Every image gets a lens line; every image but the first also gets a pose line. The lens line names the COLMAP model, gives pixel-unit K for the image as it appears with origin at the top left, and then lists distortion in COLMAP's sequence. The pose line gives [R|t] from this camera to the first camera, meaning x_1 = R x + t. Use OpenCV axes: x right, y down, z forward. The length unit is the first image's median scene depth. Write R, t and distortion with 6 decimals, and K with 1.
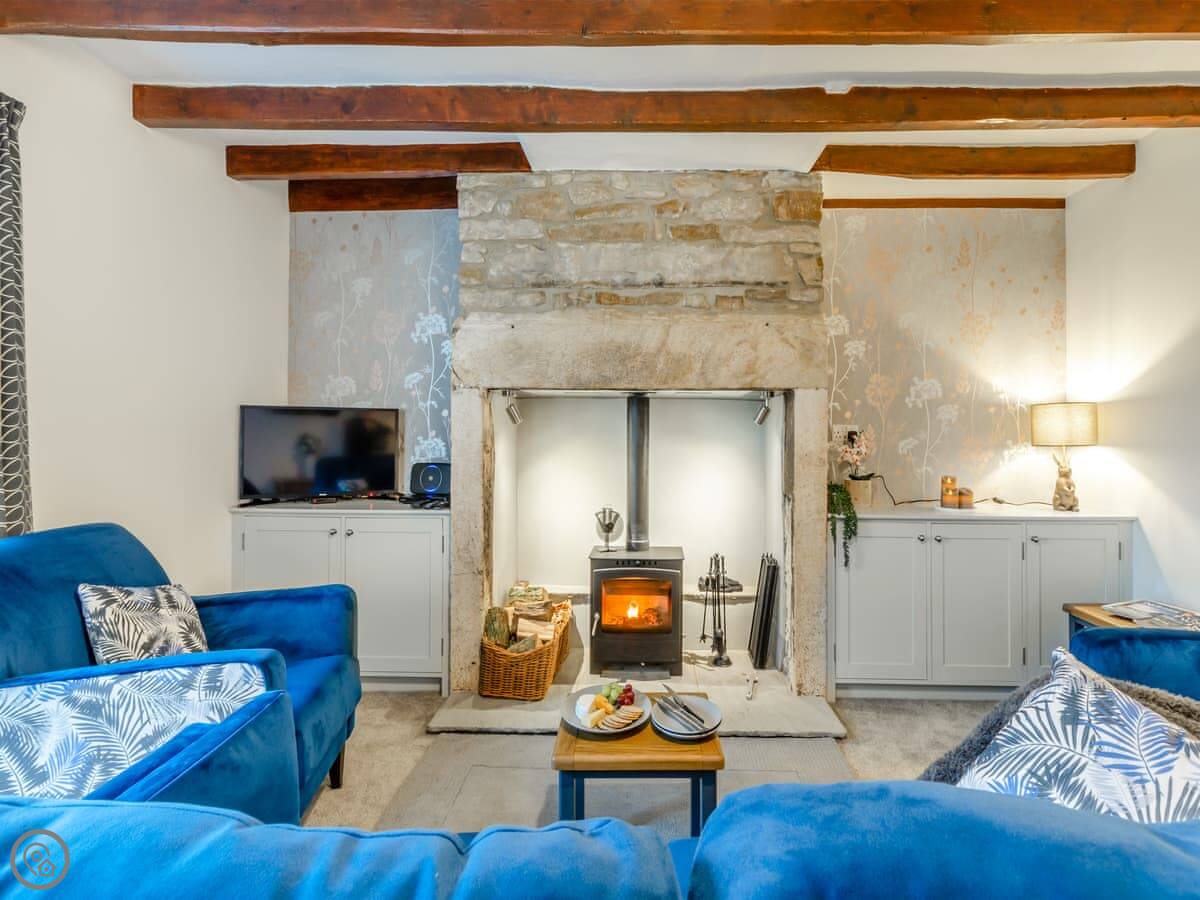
lens RADIAL K [[532.9, 0, 629.0], [0, 532.9, 426.7], [0, 0, 1]] dist [-0.000008, -0.001136]
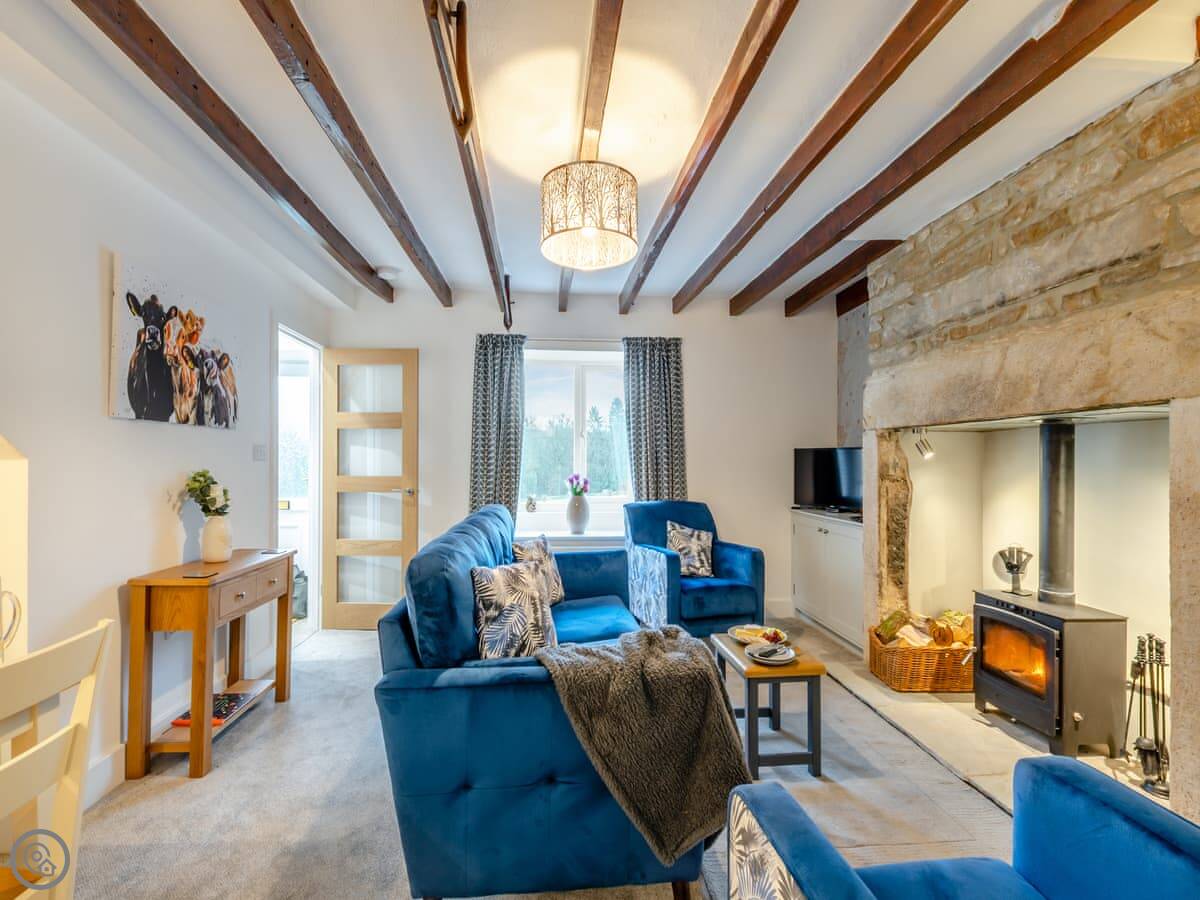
lens RADIAL K [[520.6, 0, 596.1], [0, 520.6, 460.3], [0, 0, 1]] dist [0.005687, -0.002223]
pose [[0.105021, -0.008410, -0.994434, 0.875334], [0.004414, 0.999958, -0.007990, 0.007125], [0.994460, -0.003550, 0.105053, 0.208057]]
